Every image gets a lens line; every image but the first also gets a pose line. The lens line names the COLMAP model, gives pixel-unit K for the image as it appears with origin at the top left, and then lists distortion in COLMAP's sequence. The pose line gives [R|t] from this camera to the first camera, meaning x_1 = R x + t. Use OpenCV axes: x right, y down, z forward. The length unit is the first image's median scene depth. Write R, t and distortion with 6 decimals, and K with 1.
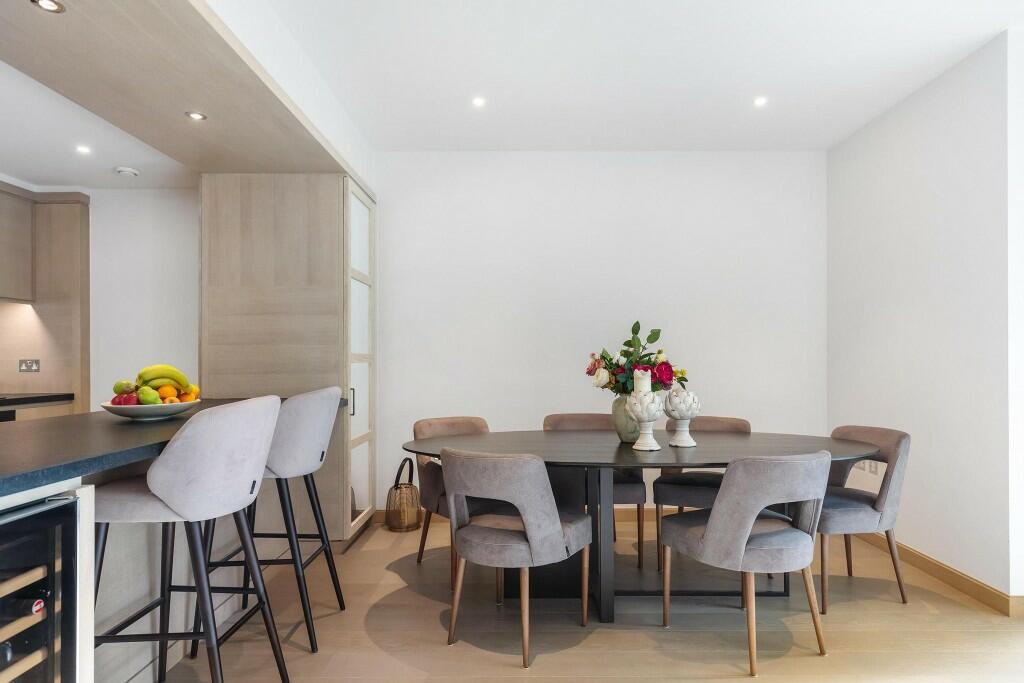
lens RADIAL K [[609.8, 0, 516.1], [0, 609.8, 357.5], [0, 0, 1]] dist [-0.000390, -0.001243]
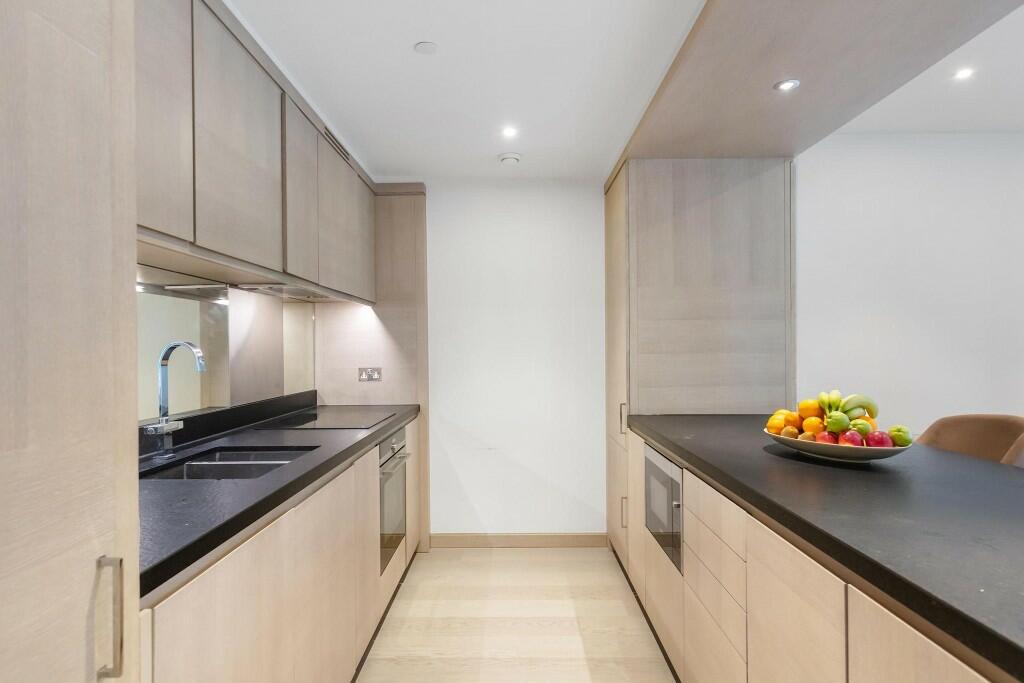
lens RADIAL K [[580.1, 0, 509.6], [0, 580.1, 349.2], [0, 0, 1]] dist [-0.001566, 0.000724]
pose [[0.999970, -0.005563, 0.005469, -0.650516], [0.005526, 0.999961, 0.006857, -0.031334], [-0.005506, -0.006827, 0.999962, 0.151702]]
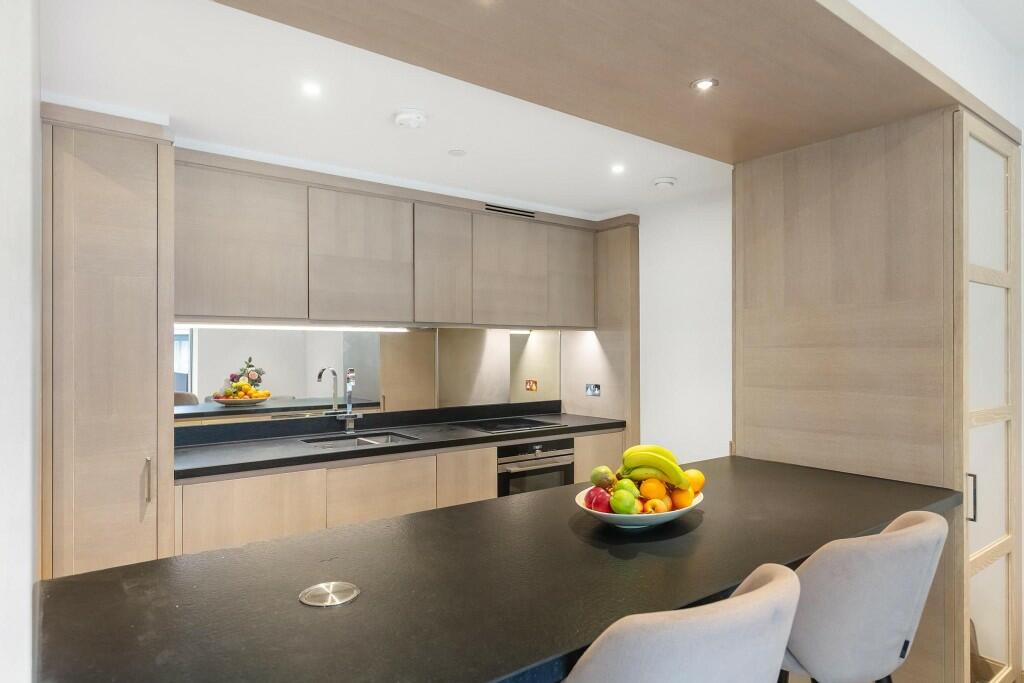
lens RADIAL K [[609.8, 0, 510.5], [0, 609.8, 347.6], [0, 0, 1]] dist [-0.000390, -0.001243]
pose [[0.615723, -0.000792, -0.787963, -0.075986], [0.003647, 0.999992, 0.001845, -0.066446], [0.787955, -0.004010, 0.615720, 0.275824]]
